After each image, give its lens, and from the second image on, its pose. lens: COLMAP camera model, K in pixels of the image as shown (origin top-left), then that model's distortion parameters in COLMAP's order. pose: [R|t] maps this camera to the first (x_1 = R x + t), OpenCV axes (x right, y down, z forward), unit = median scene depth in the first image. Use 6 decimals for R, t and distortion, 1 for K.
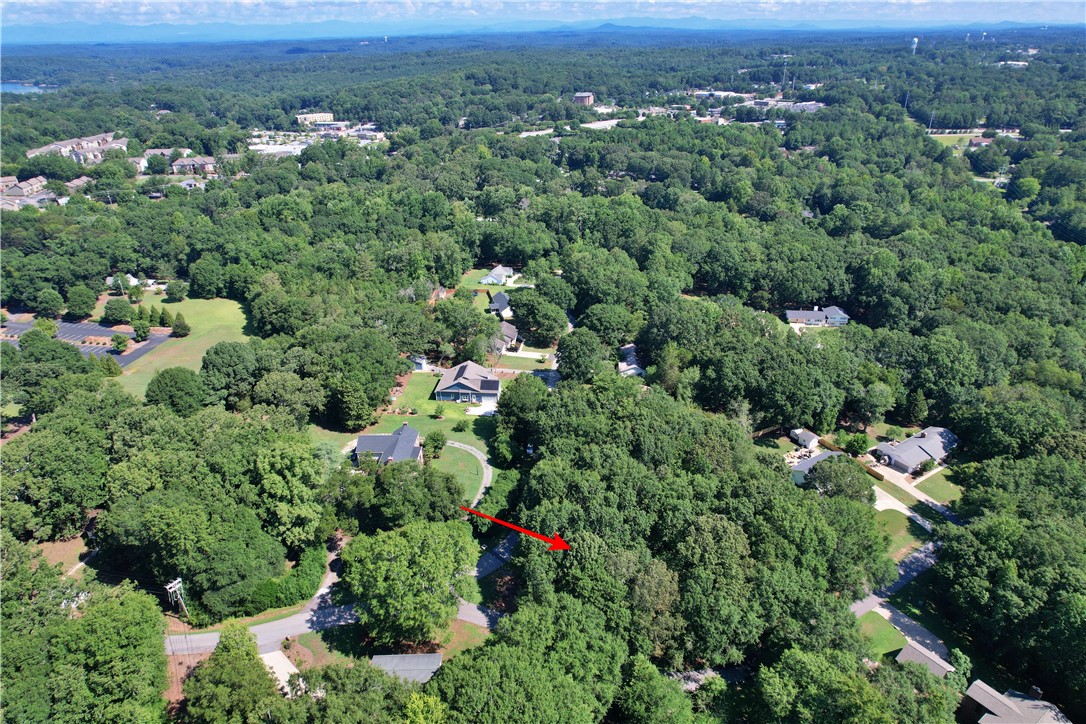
lens RADIAL K [[680.9, 0, 549.2], [0, 680.9, 361.2], [0, 0, 1]] dist [-0.074612, 0.065059]
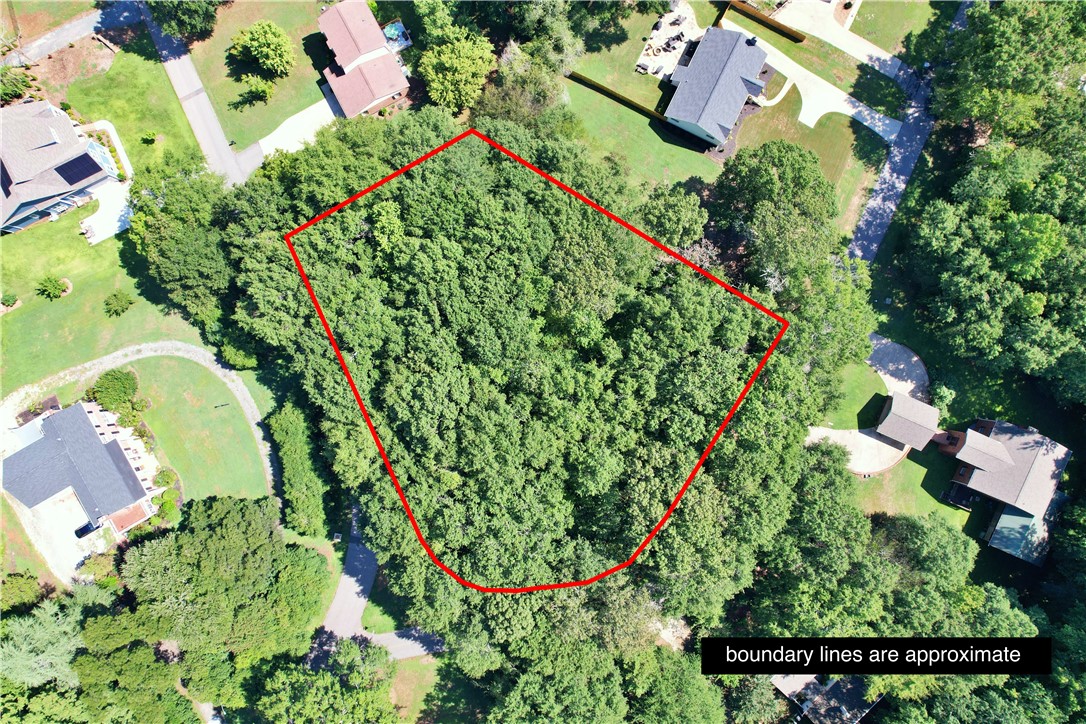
lens RADIAL K [[702.7, 0, 546.3], [0, 702.7, 360.2], [0, 0, 1]] dist [-0.077911, 0.072585]
pose [[0.857962, -0.513678, -0.006023, 0.118608], [0.253776, 0.413614, 0.874369, -0.226888], [-0.446653, -0.751704, 0.485224, 0.441730]]
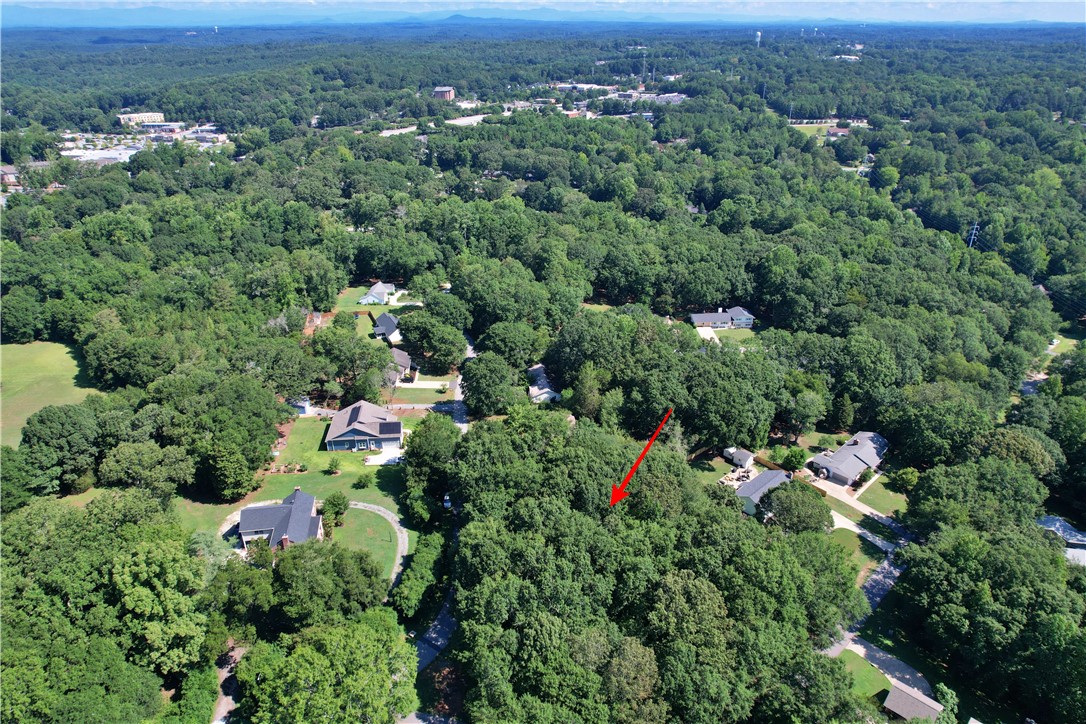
lens RADIAL K [[702.7, 0, 546.3], [0, 702.7, 360.2], [0, 0, 1]] dist [-0.077911, 0.072585]
pose [[0.981707, -0.073492, 0.175642, -0.037563], [0.074075, 0.997247, 0.003247, -0.035337], [-0.175397, 0.009823, 0.984449, 0.073623]]
